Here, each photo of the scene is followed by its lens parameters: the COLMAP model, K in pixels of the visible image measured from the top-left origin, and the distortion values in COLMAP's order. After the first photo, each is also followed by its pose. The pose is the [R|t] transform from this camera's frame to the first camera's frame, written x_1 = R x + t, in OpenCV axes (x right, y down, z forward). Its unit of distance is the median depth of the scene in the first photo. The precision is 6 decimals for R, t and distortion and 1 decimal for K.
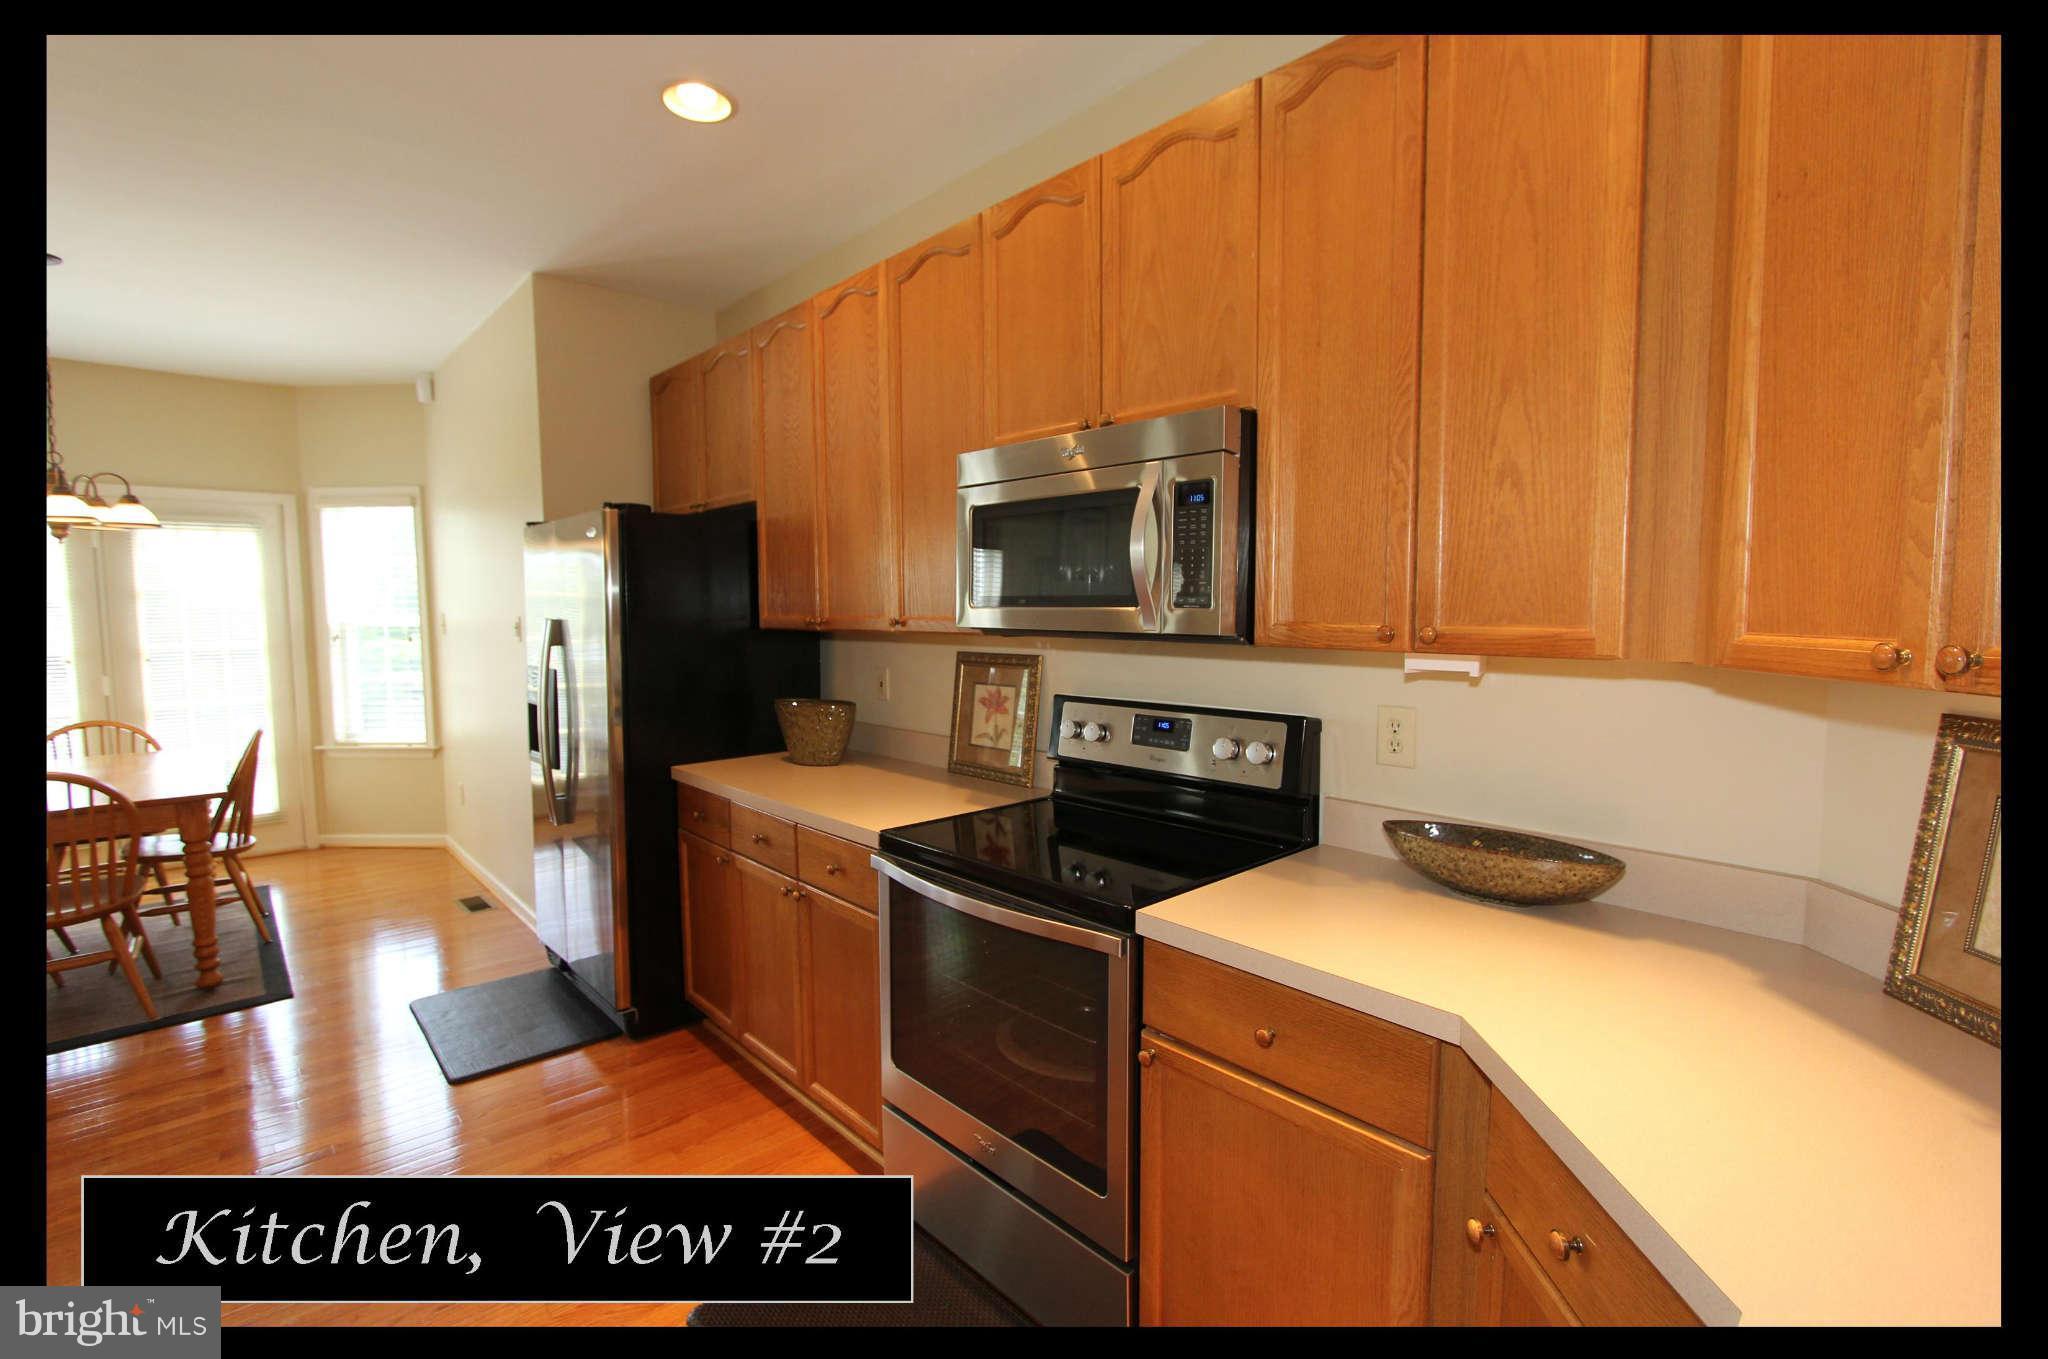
lens RADIAL K [[910.2, 0, 1024.2], [0, 910.2, 685.0], [0, 0, 1]] dist [-0.010594, 0.002998]
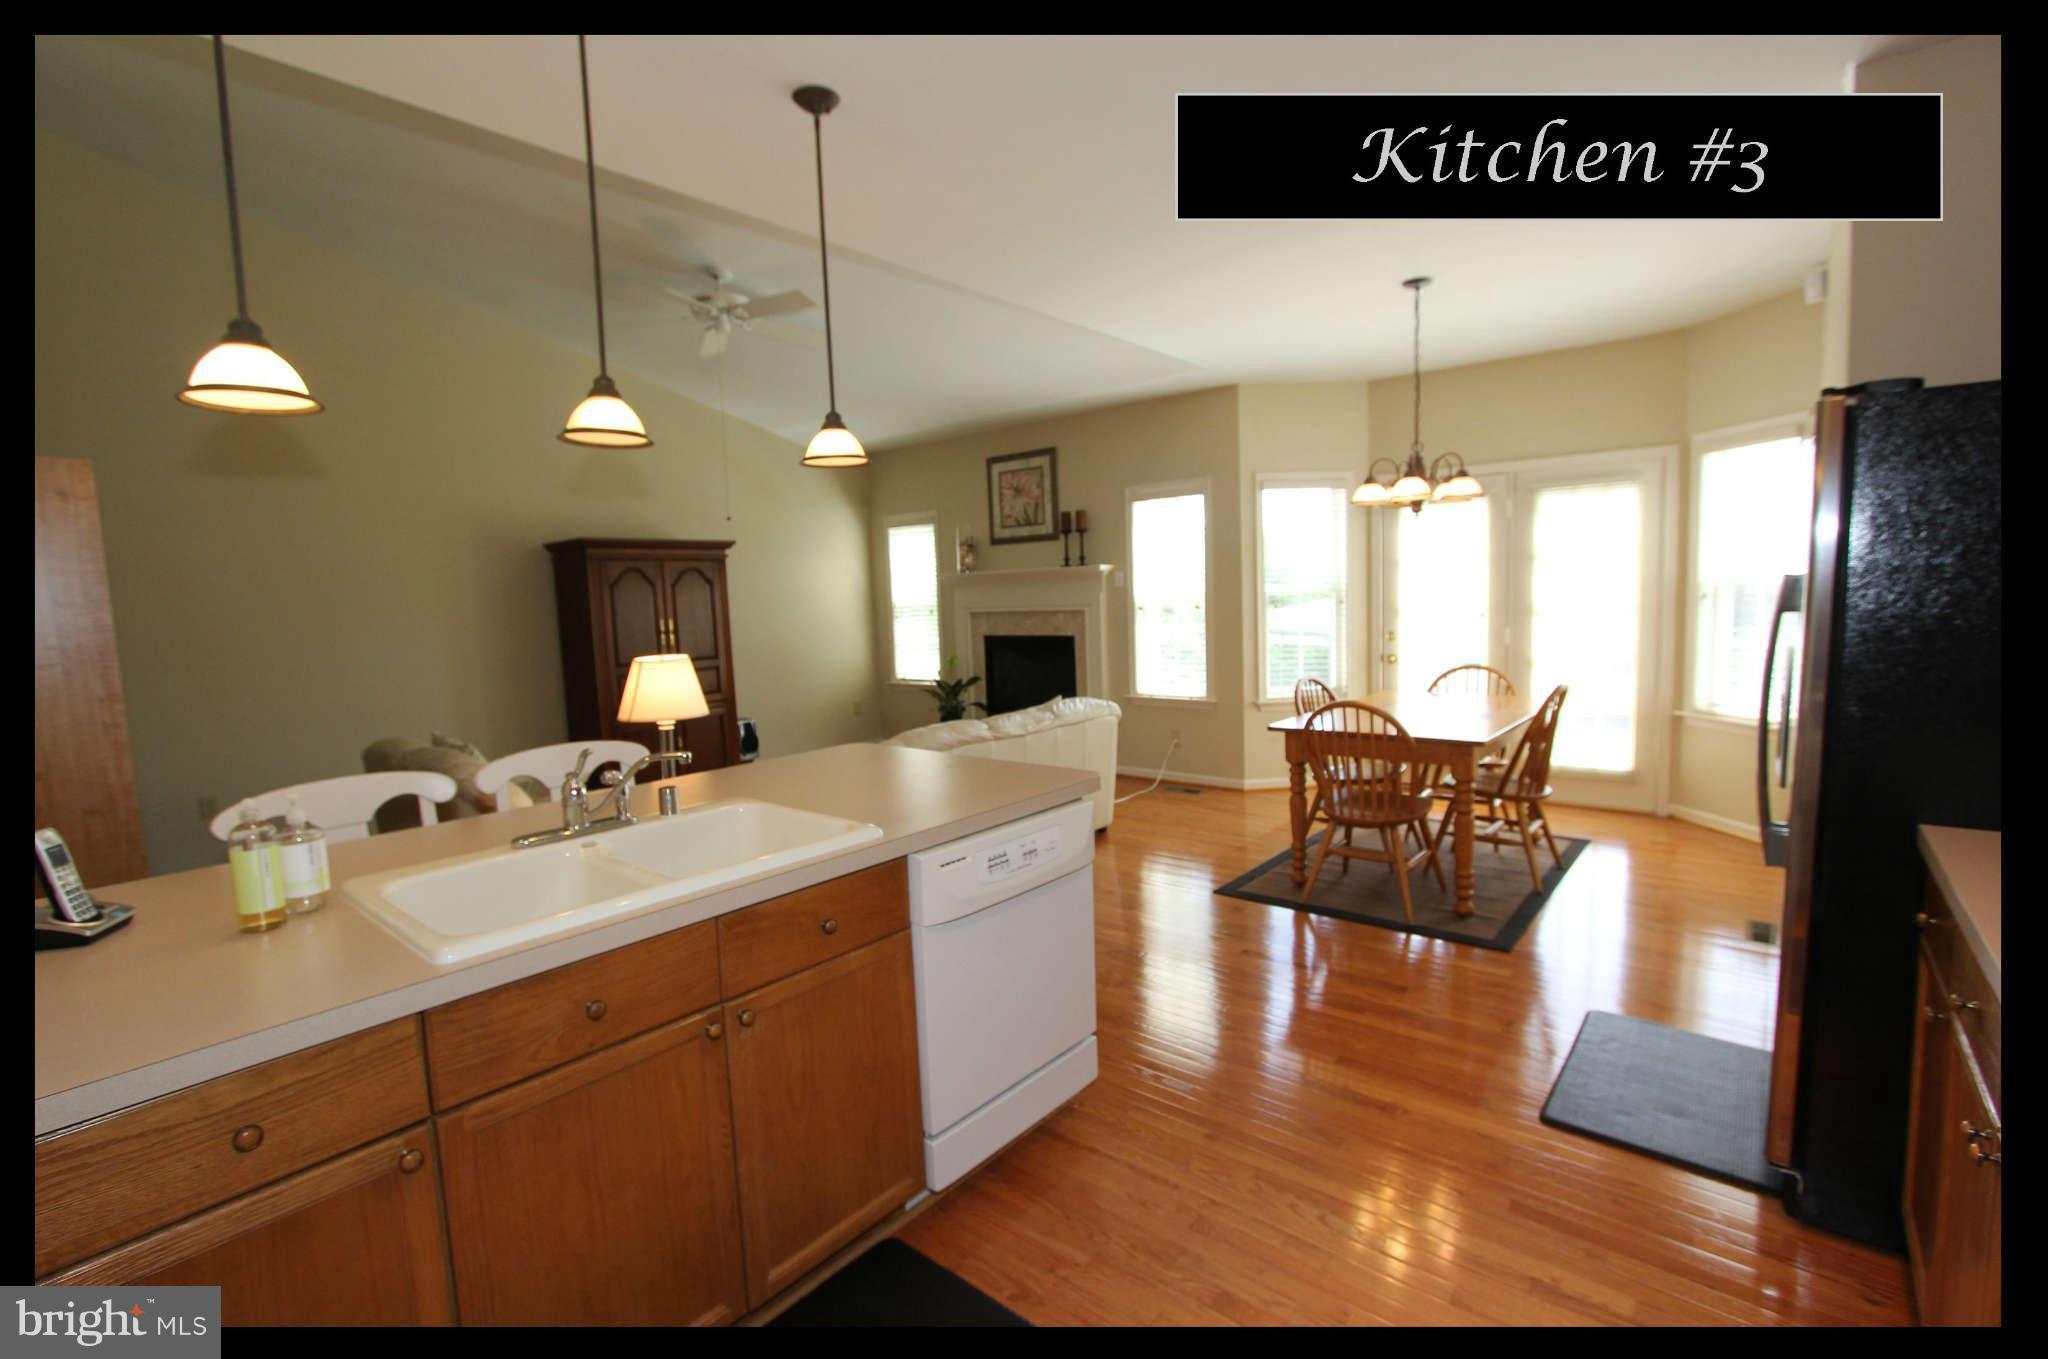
lens RADIAL K [[910.2, 0, 1017.3], [0, 910.2, 660.1], [0, 0, 1]] dist [-0.010594, 0.002998]
pose [[0.120802, 0.080470, -0.989410, 0.068357], [-0.056924, 0.995630, 0.074026, -0.016784], [0.991043, 0.047379, 0.124855, 0.207466]]
